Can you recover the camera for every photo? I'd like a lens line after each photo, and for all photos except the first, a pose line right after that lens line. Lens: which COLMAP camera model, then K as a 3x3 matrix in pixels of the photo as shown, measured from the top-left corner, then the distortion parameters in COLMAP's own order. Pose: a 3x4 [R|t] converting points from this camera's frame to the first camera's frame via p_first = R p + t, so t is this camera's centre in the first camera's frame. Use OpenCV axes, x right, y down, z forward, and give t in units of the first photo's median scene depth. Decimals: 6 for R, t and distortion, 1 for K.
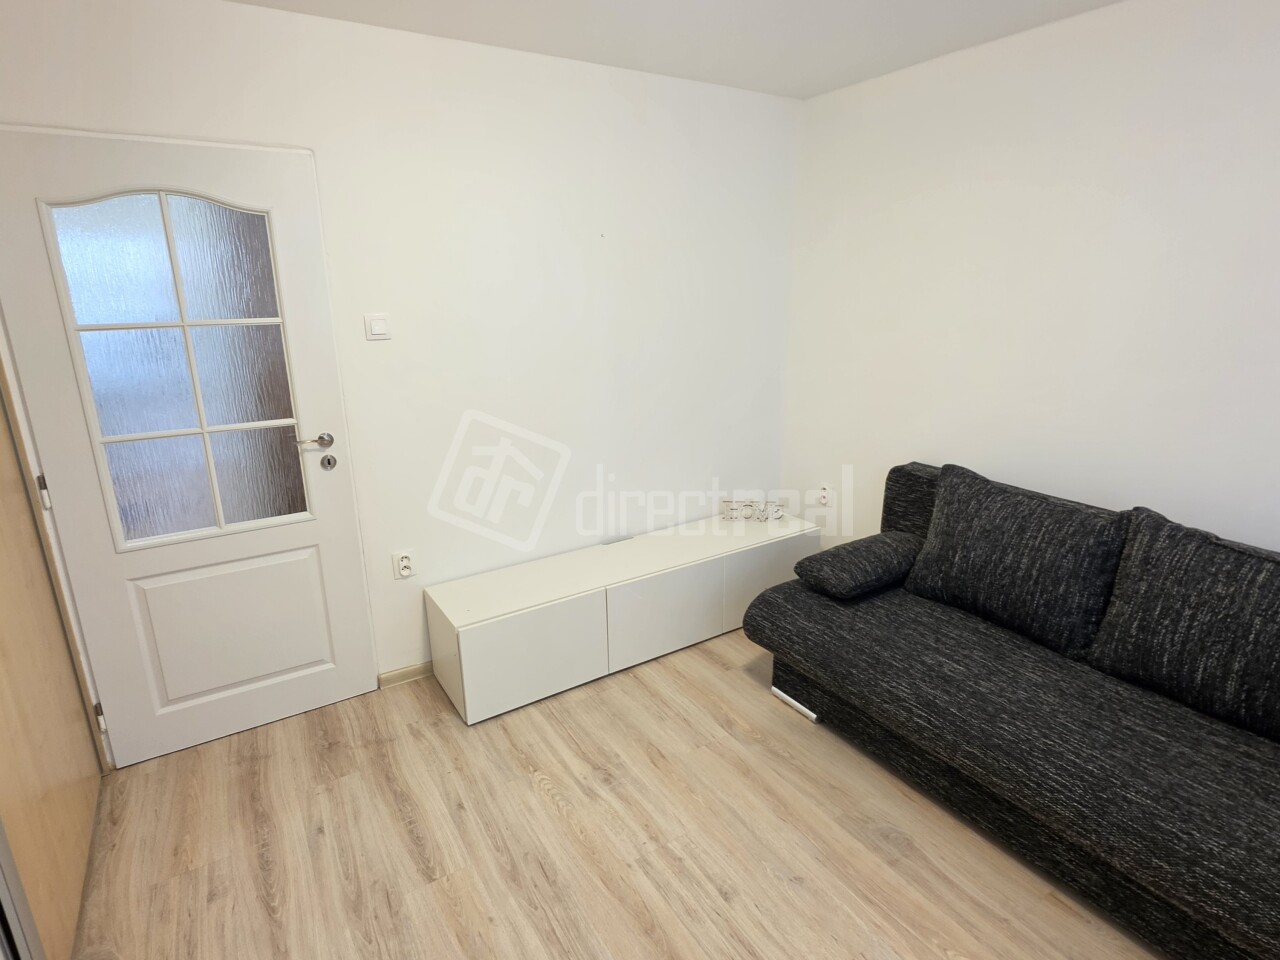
lens RADIAL K [[686.2, 0, 631.9], [0, 686.2, 478.8], [0, 0, 1]] dist [-0.005004, -0.000387]
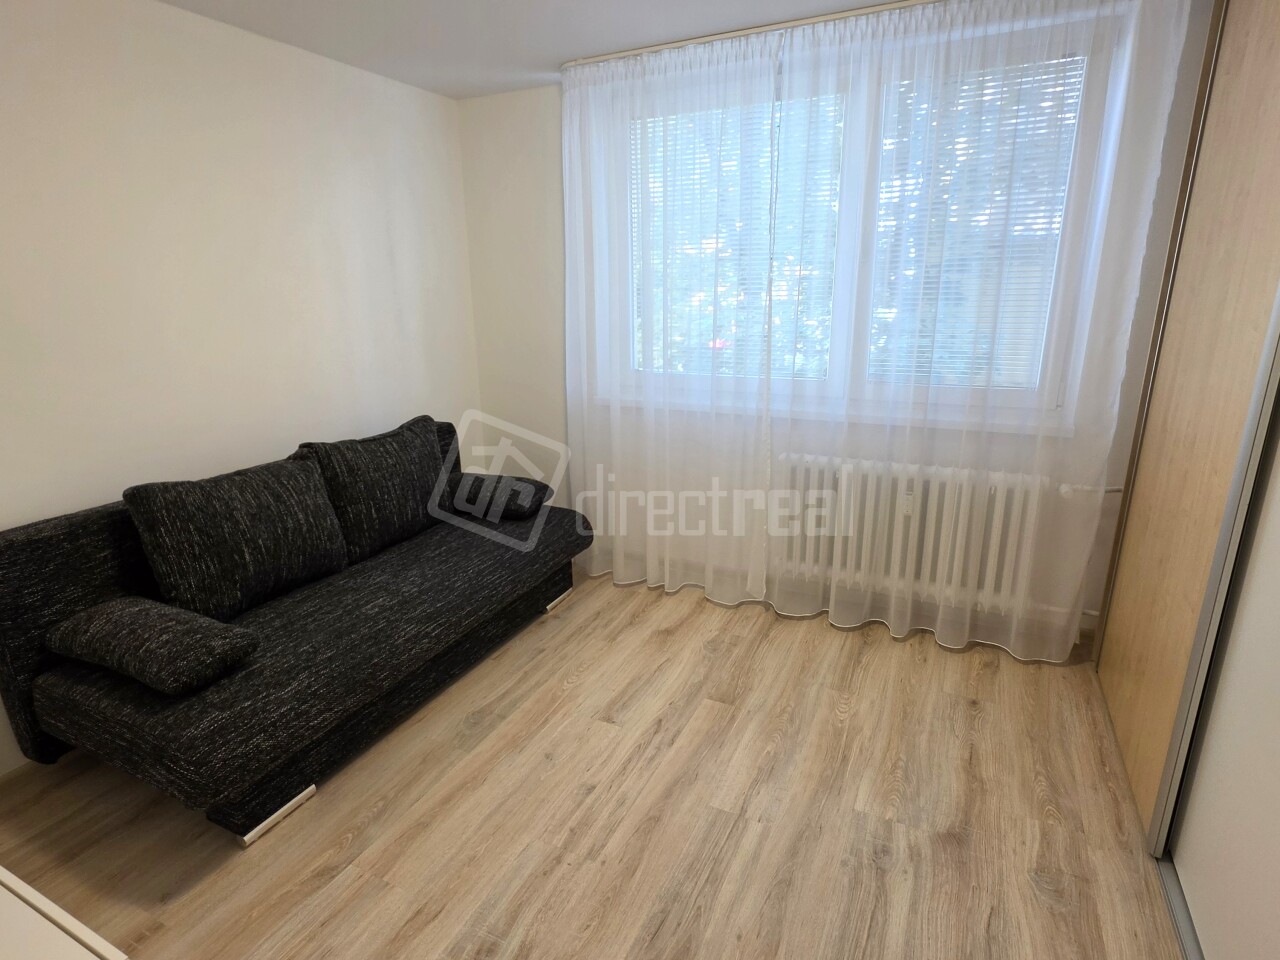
lens RADIAL K [[686.2, 0, 629.7], [0, 686.2, 478.0], [0, 0, 1]] dist [-0.005004, -0.000387]
pose [[-0.531317, -0.209481, 0.820866, -0.660721], [0.256940, 0.883461, 0.391763, -0.253793], [-0.807270, 0.419064, -0.415574, 1.097264]]
